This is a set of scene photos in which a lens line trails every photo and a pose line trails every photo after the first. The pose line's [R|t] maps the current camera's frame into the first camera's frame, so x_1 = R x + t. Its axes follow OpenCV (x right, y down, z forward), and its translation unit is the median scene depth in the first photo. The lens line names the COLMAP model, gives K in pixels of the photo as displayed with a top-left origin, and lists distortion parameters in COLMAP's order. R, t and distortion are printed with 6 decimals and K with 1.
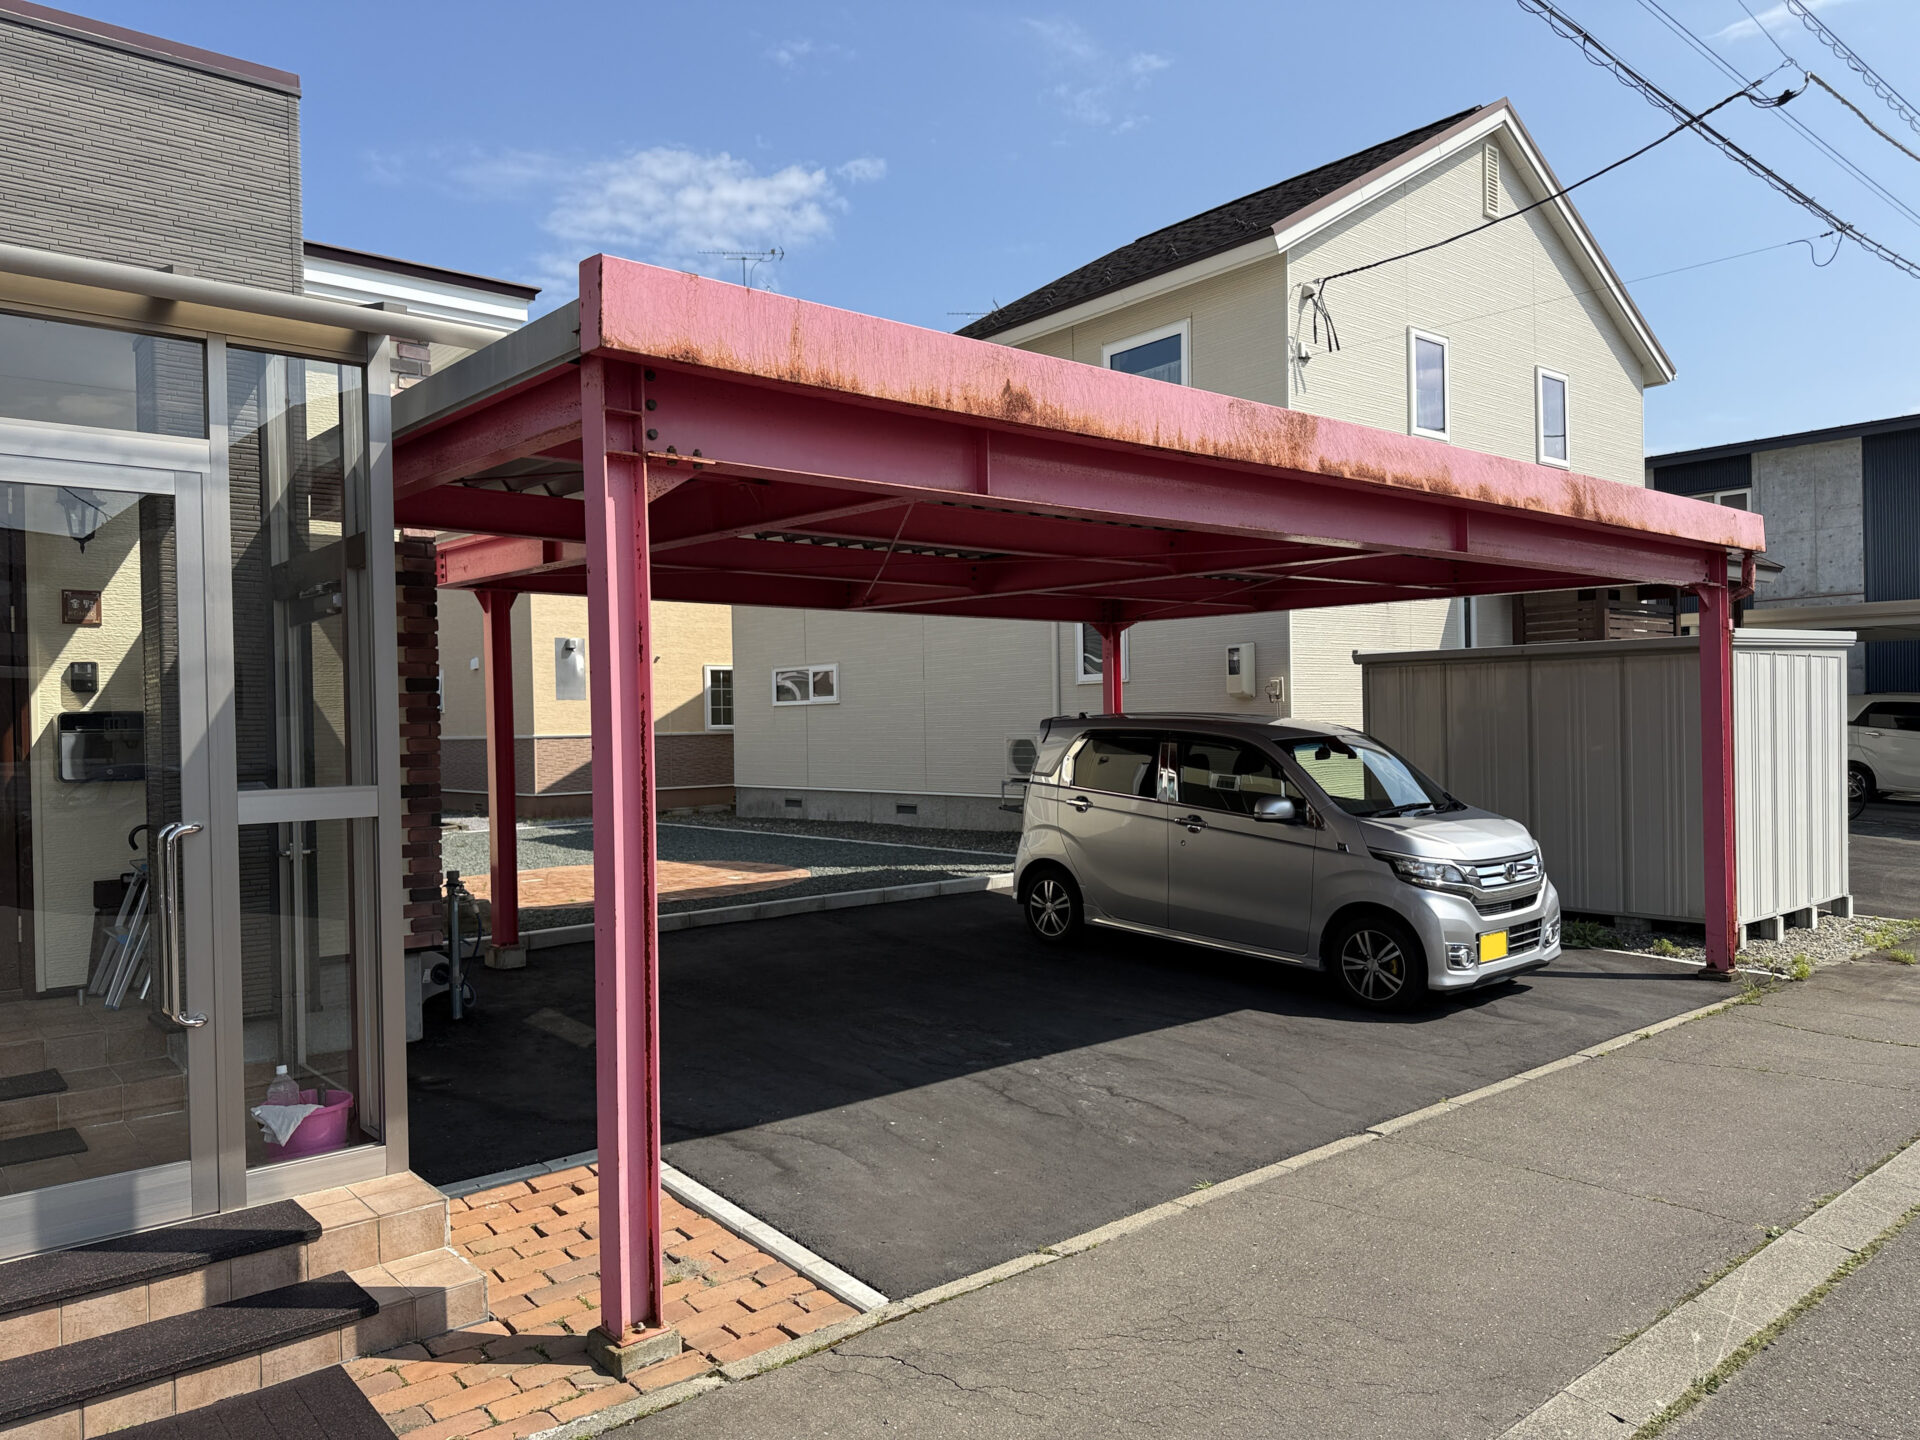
lens RADIAL K [[1346.4, 0, 962.3], [0, 1346.4, 729.4], [0, 0, 1]] dist [0.024175, -0.021663]
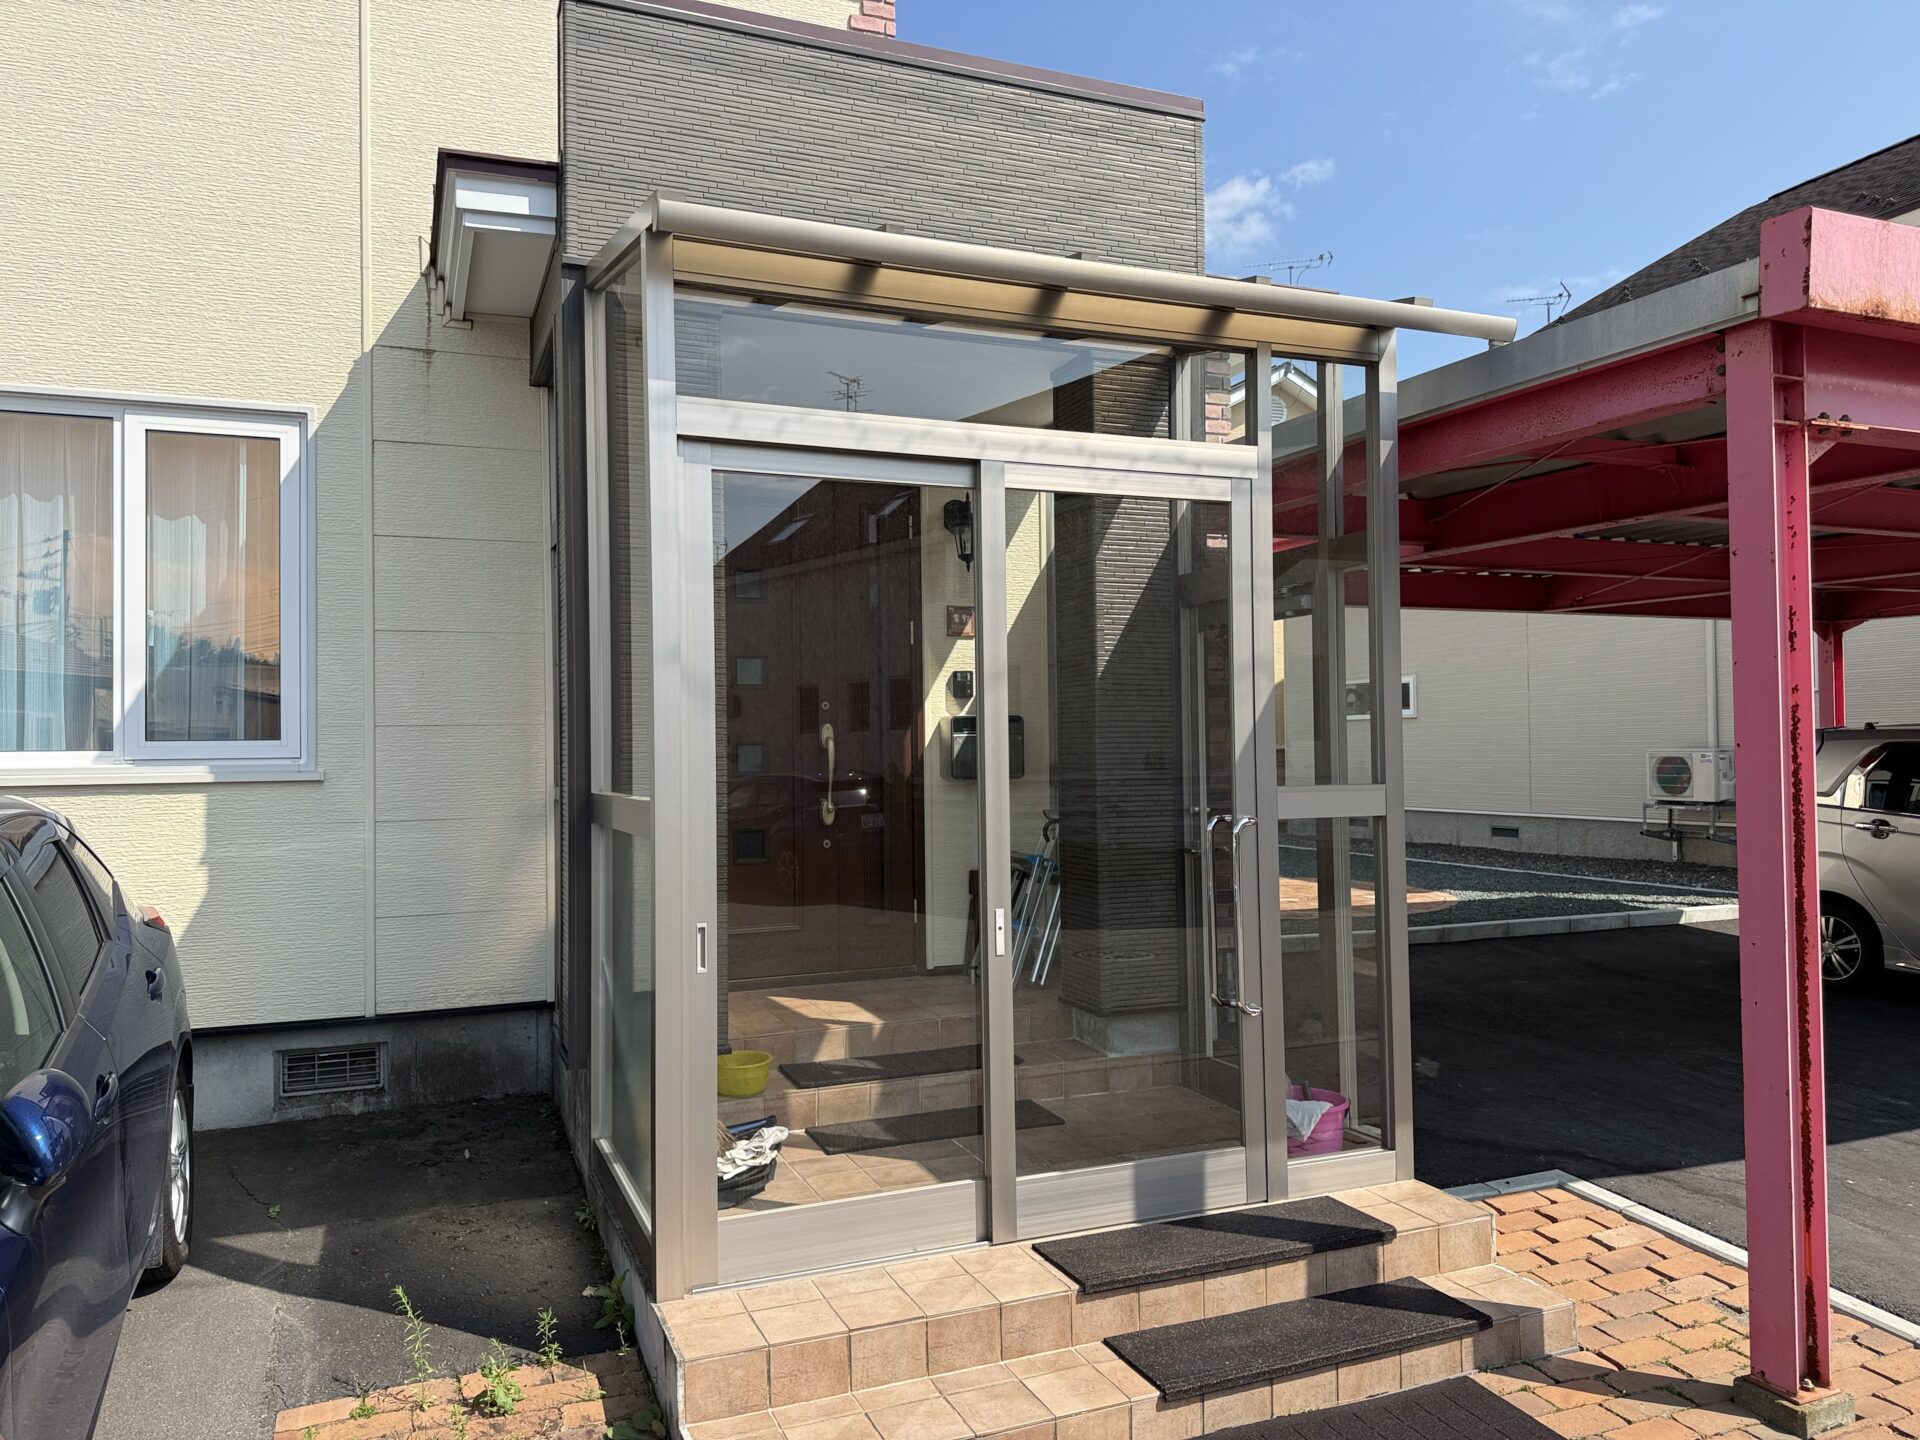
lens RADIAL K [[1363.4, 0, 960.0], [0, 1363.4, 720.0], [0, 0, 1]] dist [0.025648, -0.015484]
pose [[0.952192, -0.000764, -0.305499, -0.411646], [-0.006141, 0.999747, -0.021640, 0.017396], [0.305439, 0.022481, 0.951946, -0.049666]]
